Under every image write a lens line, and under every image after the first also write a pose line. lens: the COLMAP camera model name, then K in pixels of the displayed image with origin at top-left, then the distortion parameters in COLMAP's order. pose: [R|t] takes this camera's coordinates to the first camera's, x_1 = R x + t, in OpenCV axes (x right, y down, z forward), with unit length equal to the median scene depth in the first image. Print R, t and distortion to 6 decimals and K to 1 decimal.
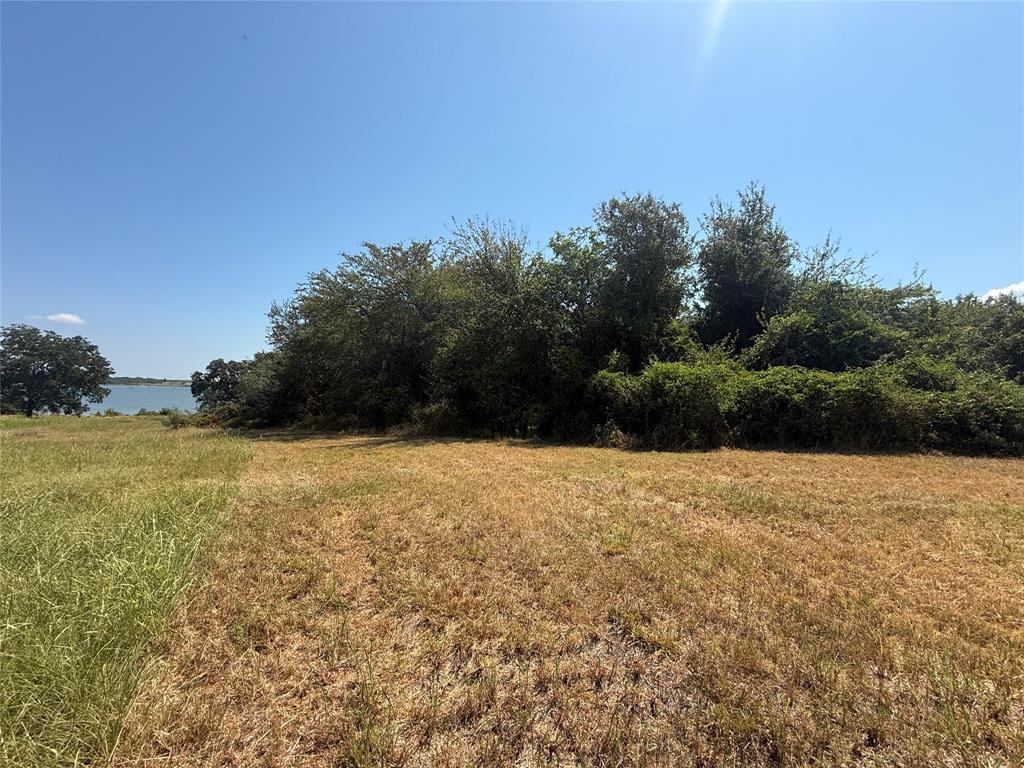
lens RADIAL K [[407.8, 0, 502.0], [0, 407.8, 383.2], [0, 0, 1]] dist [0.000247, 0.000384]
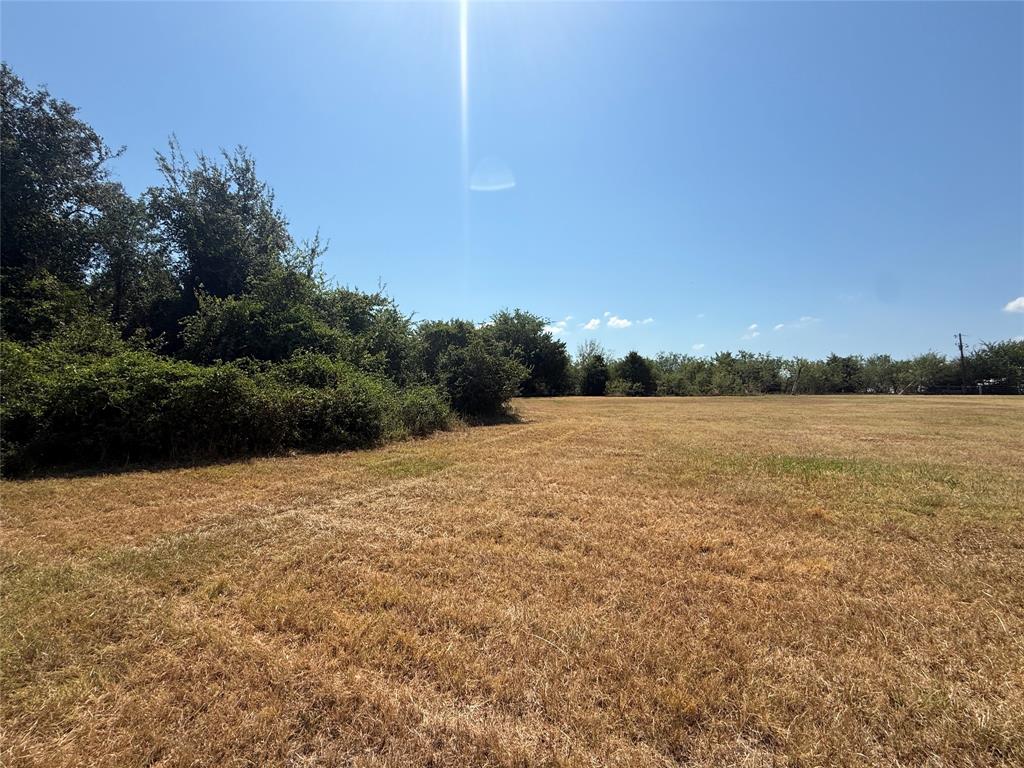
lens RADIAL K [[407.8, 0, 502.0], [0, 407.8, 383.2], [0, 0, 1]] dist [0.000247, 0.000384]
pose [[0.617541, 0.016764, 0.786360, 0.383512], [-0.026818, 0.999640, -0.000249, -0.002606], [-0.786081, -0.020935, 0.617768, 0.018060]]
